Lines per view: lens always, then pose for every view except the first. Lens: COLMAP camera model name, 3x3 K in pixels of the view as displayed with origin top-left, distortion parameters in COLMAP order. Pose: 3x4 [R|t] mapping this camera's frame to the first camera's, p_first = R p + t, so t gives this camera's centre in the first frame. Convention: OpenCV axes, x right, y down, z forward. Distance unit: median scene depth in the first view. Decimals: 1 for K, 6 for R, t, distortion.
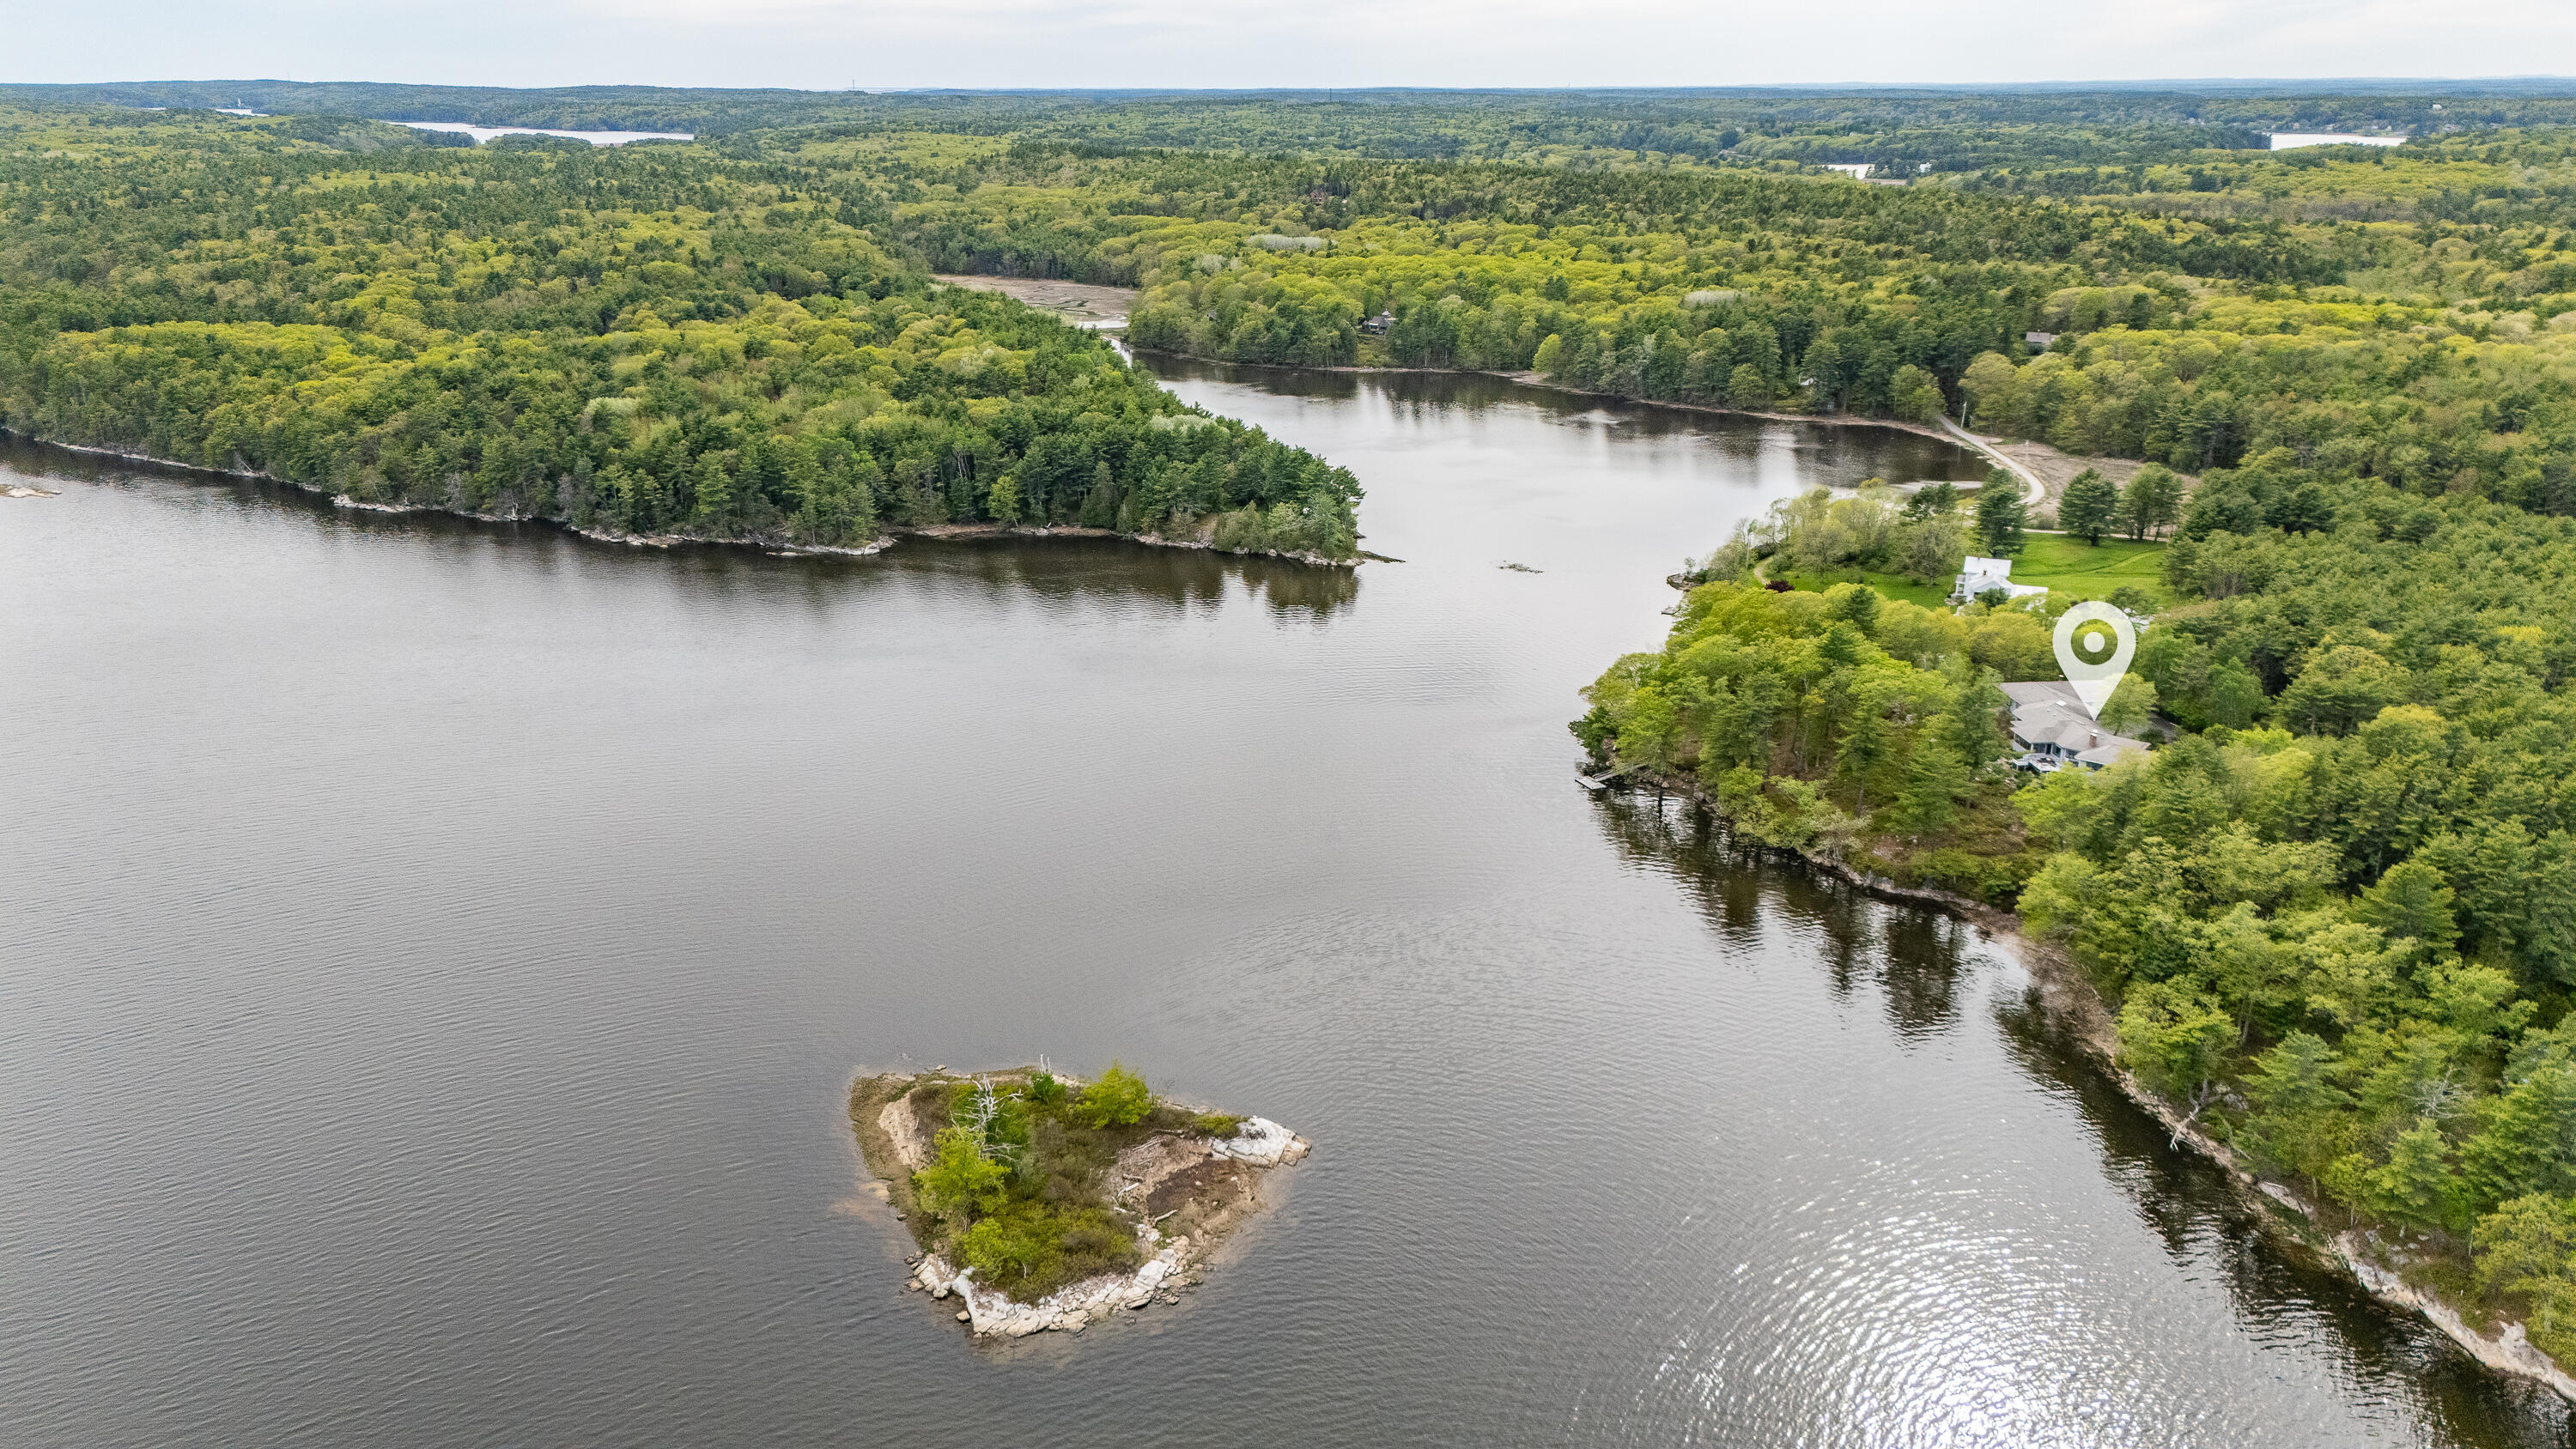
lens RADIAL K [[1858.3, 0, 1284.6], [0, 1858.3, 727.8], [0, 0, 1]] dist [0.060317, -0.049011]
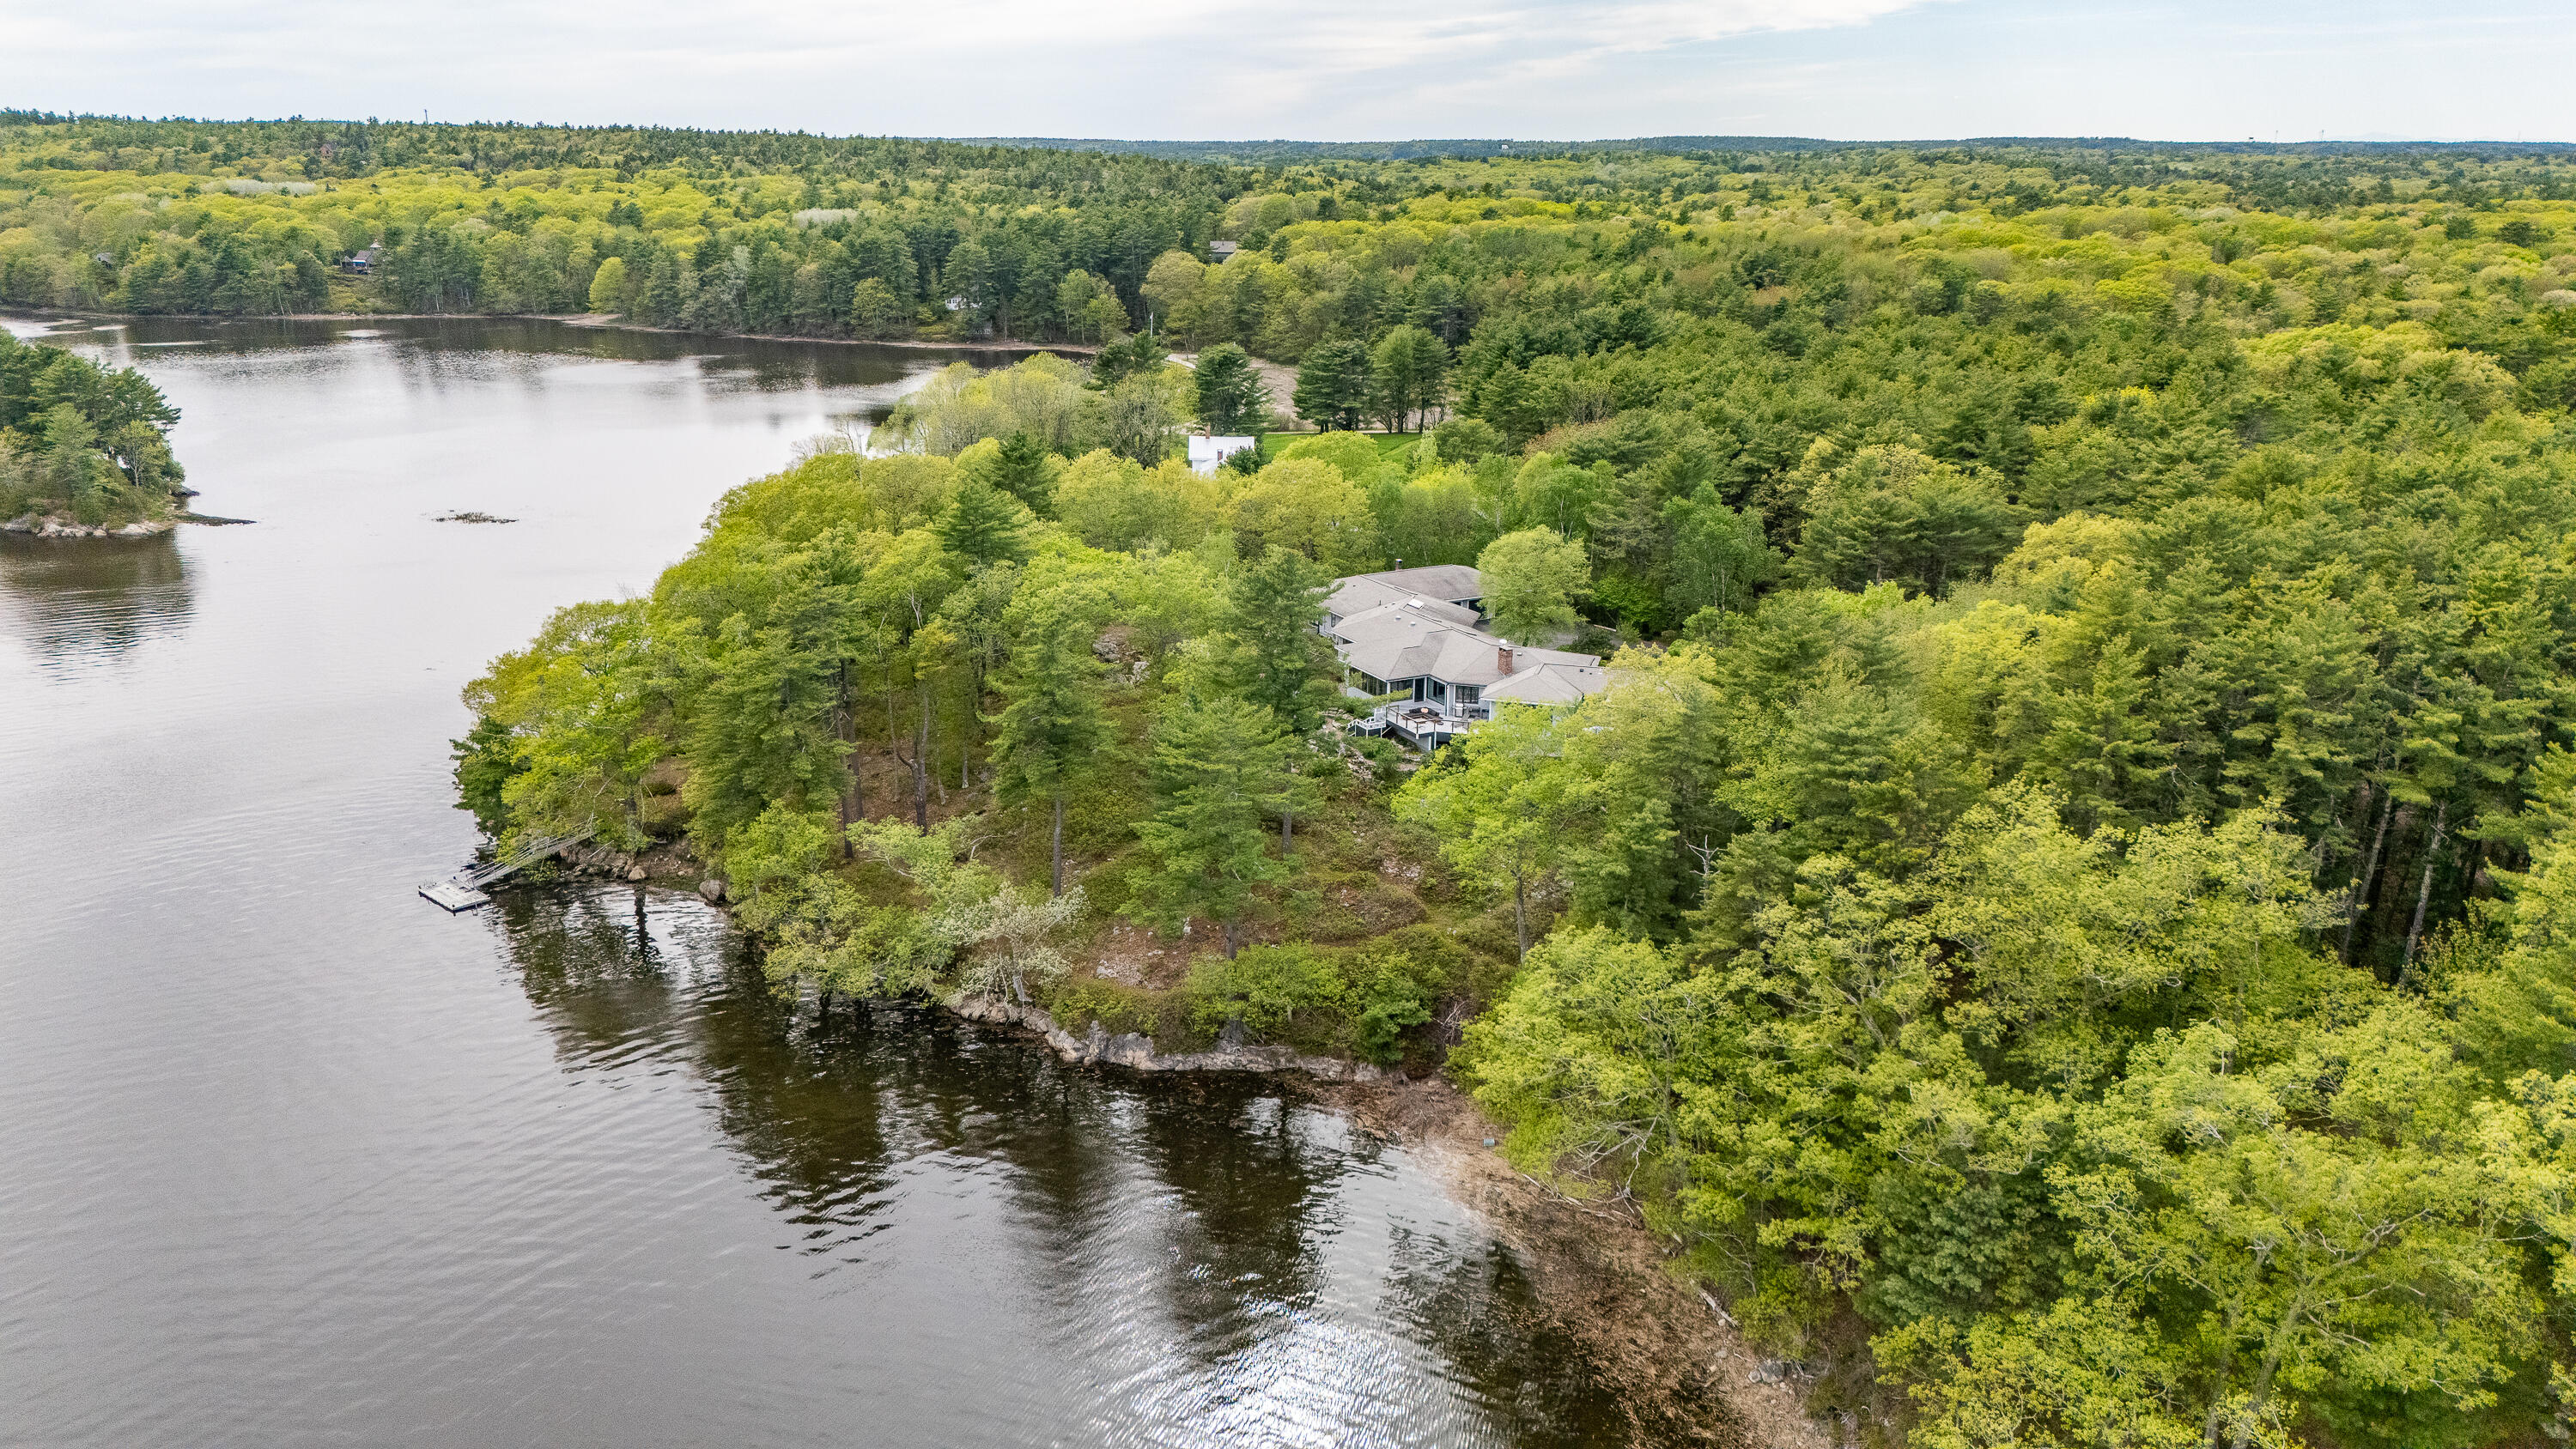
lens RADIAL K [[1858.3, 0, 1284.6], [0, 1858.3, 727.8], [0, 0, 1]] dist [0.060317, -0.049011]
pose [[0.912798, -0.110334, 0.393225, 0.118185], [0.121539, 0.992580, -0.003624, 0.011476], [-0.389908, 0.051100, 0.919435, 0.362021]]
